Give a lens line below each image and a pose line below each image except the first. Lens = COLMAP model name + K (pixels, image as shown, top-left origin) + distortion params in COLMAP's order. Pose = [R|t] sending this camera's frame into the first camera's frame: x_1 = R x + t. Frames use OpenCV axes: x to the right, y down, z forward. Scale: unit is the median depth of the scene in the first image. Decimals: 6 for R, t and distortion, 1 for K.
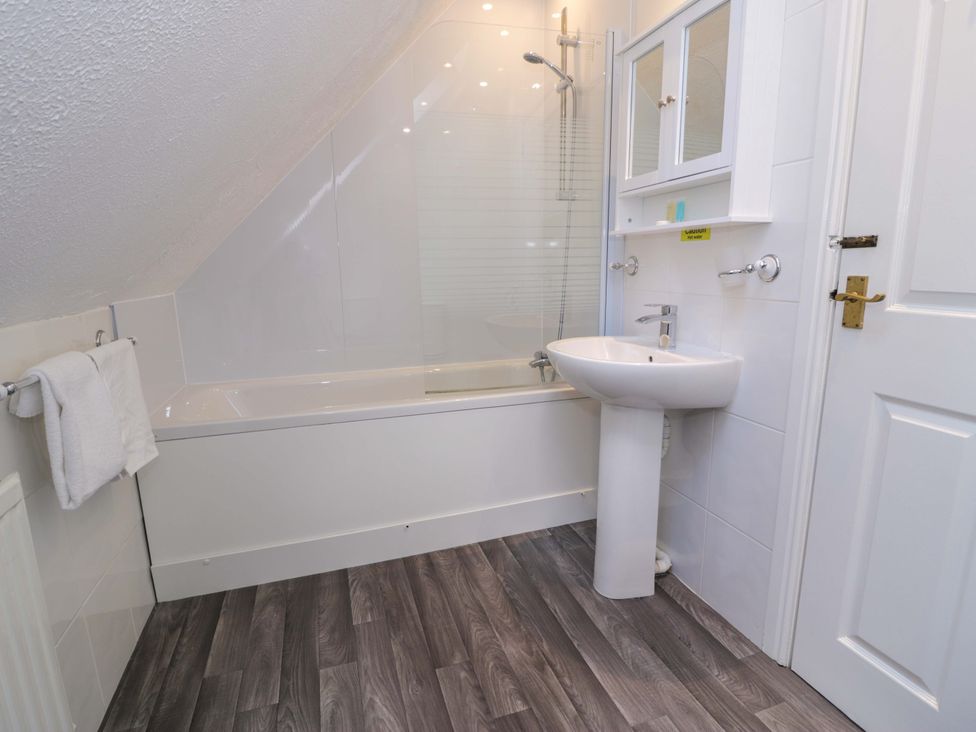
lens RADIAL K [[499.7, 0, 486.8], [0, 499.7, 363.6], [0, 0, 1]] dist [-0.017847, -0.002476]
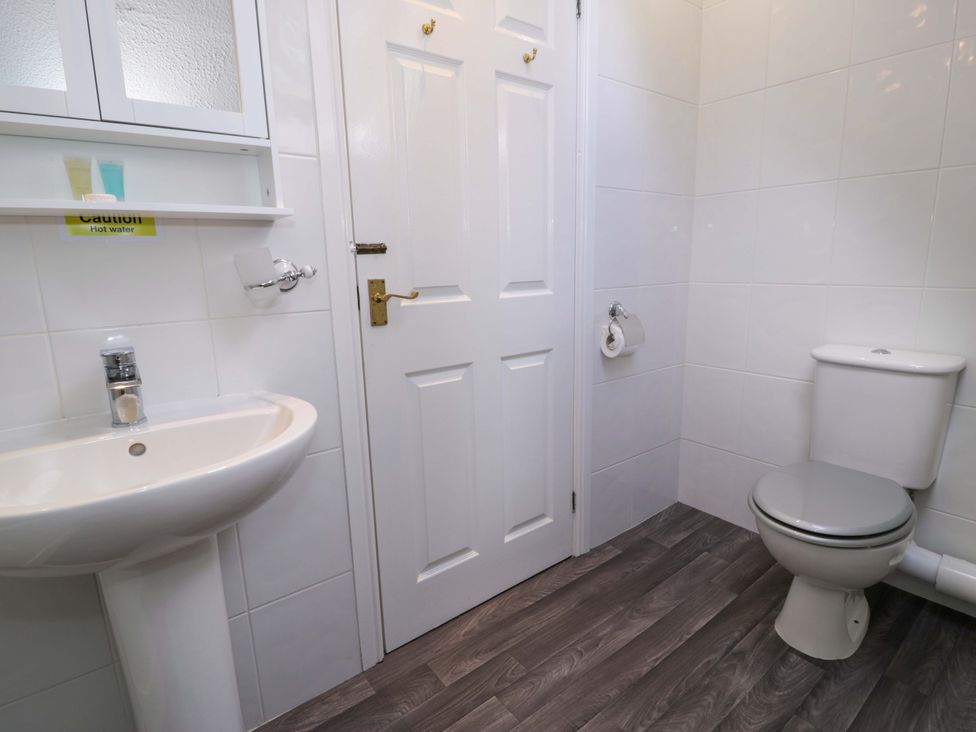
lens RADIAL K [[499.7, 0, 484.6], [0, 499.7, 351.3], [0, 0, 1]] dist [-0.017847, -0.002476]
pose [[-0.327171, -0.155871, 0.932021, -0.415798], [0.201674, 0.952061, 0.230017, -0.238508], [-0.923194, 0.263219, -0.280052, 1.167255]]
